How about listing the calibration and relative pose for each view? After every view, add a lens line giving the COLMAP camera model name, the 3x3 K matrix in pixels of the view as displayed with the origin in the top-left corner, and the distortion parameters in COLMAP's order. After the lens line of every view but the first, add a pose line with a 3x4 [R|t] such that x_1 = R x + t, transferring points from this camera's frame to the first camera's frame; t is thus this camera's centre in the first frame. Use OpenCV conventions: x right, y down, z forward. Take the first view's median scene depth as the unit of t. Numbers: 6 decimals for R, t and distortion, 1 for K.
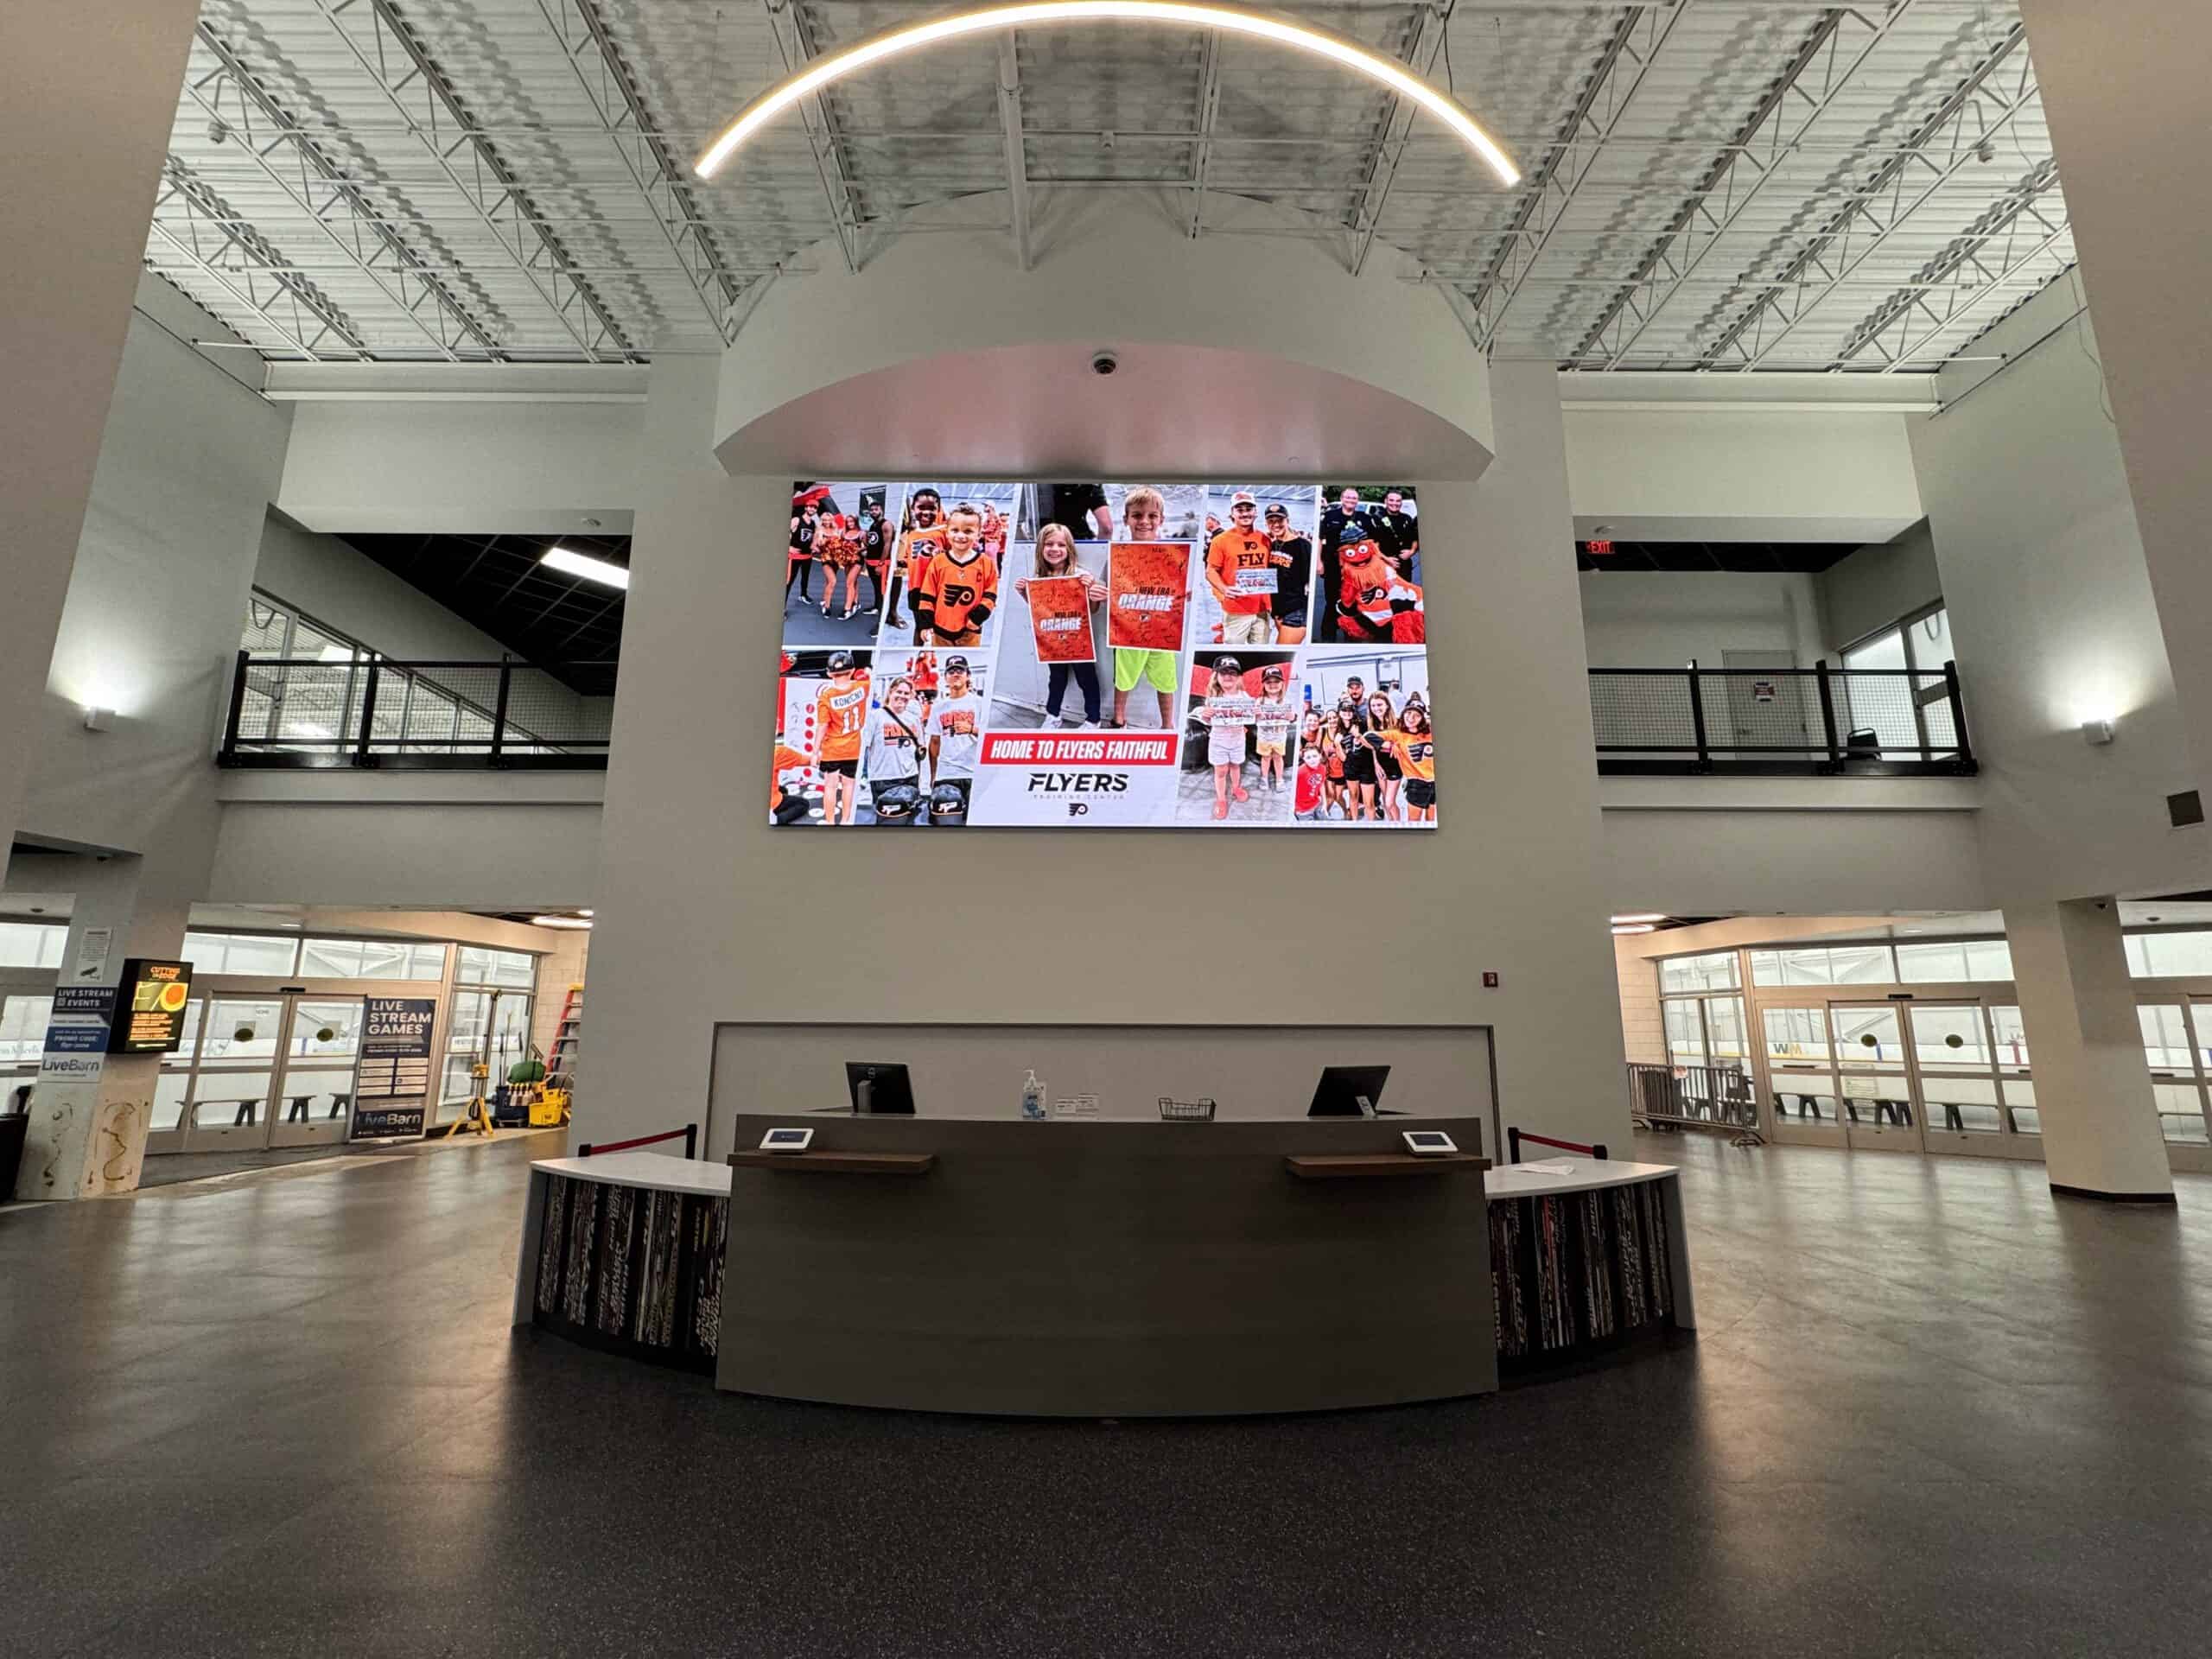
lens RADIAL K [[956.8, 0, 1106.0], [0, 956.8, 829.5], [0, 0, 1]] dist [-0.000474, -0.000022]
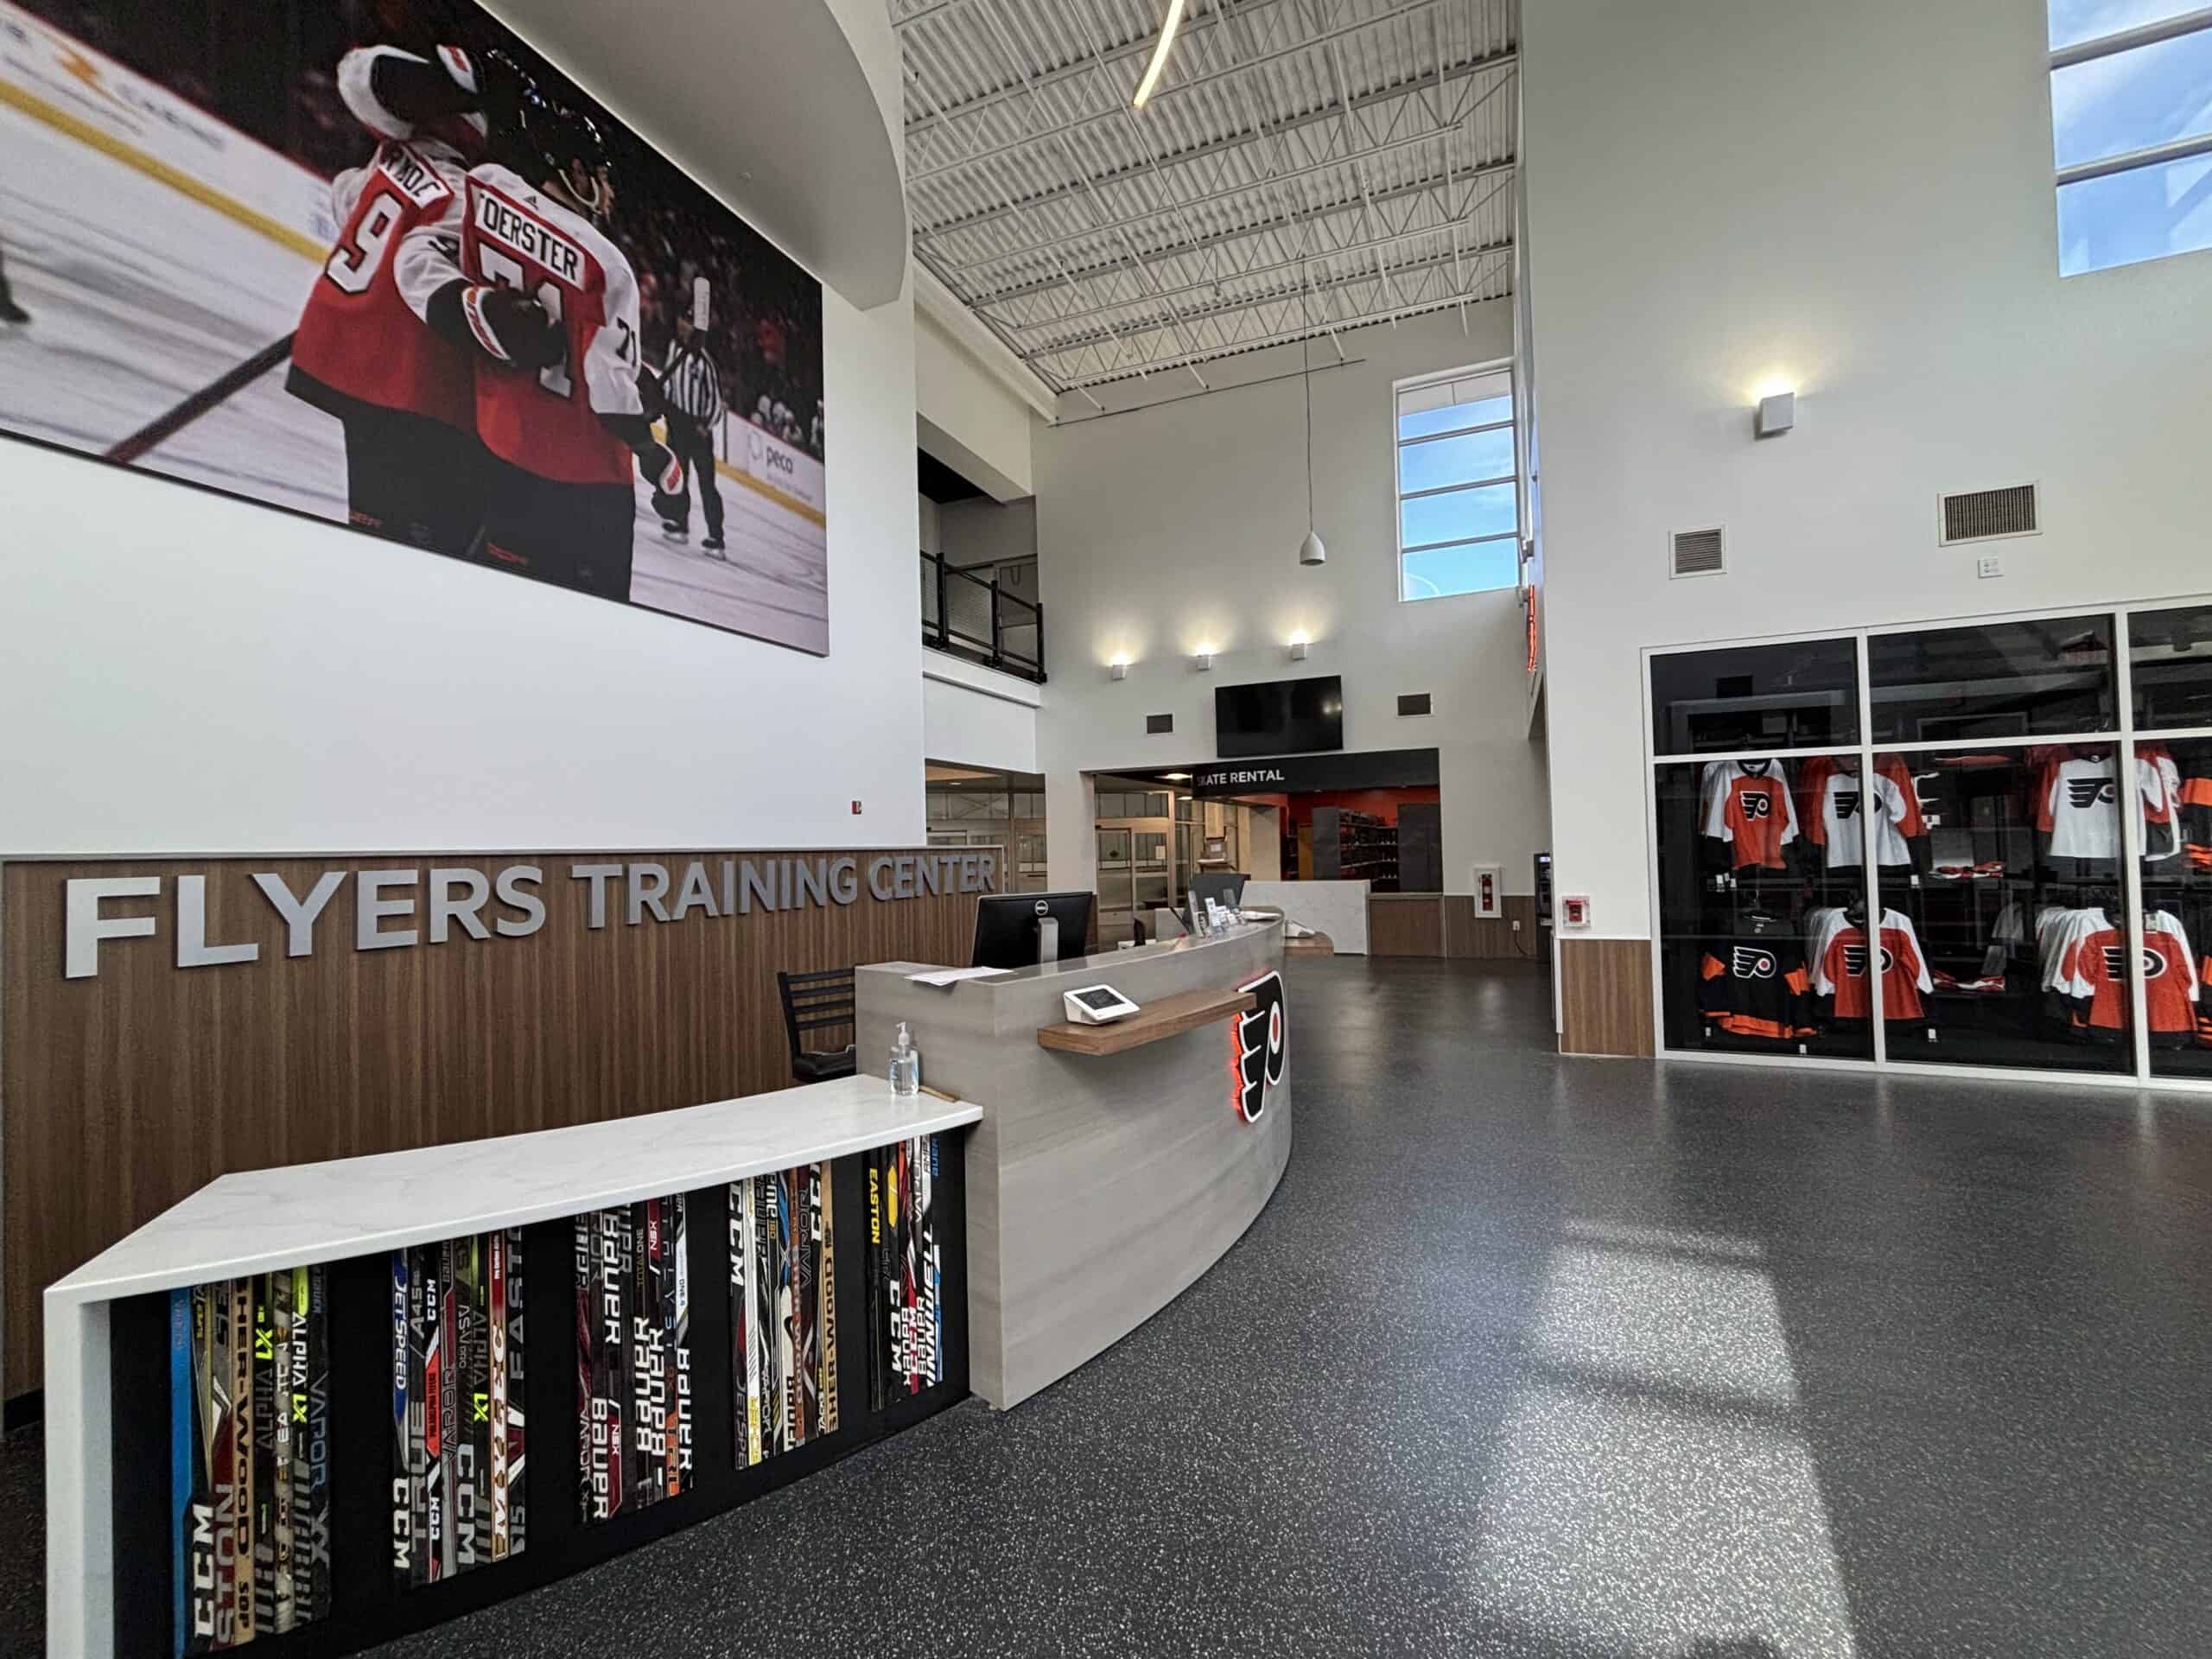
lens RADIAL K [[912.2, 0, 1106.0], [0, 912.2, 829.5], [0, 0, 1]] dist [0.000146, -0.000030]
pose [[0.404542, 0.005267, 0.914504, -0.834292], [-0.161837, 0.984613, 0.065920, 0.138511], [-0.900086, -0.174668, 0.399170, 0.679025]]
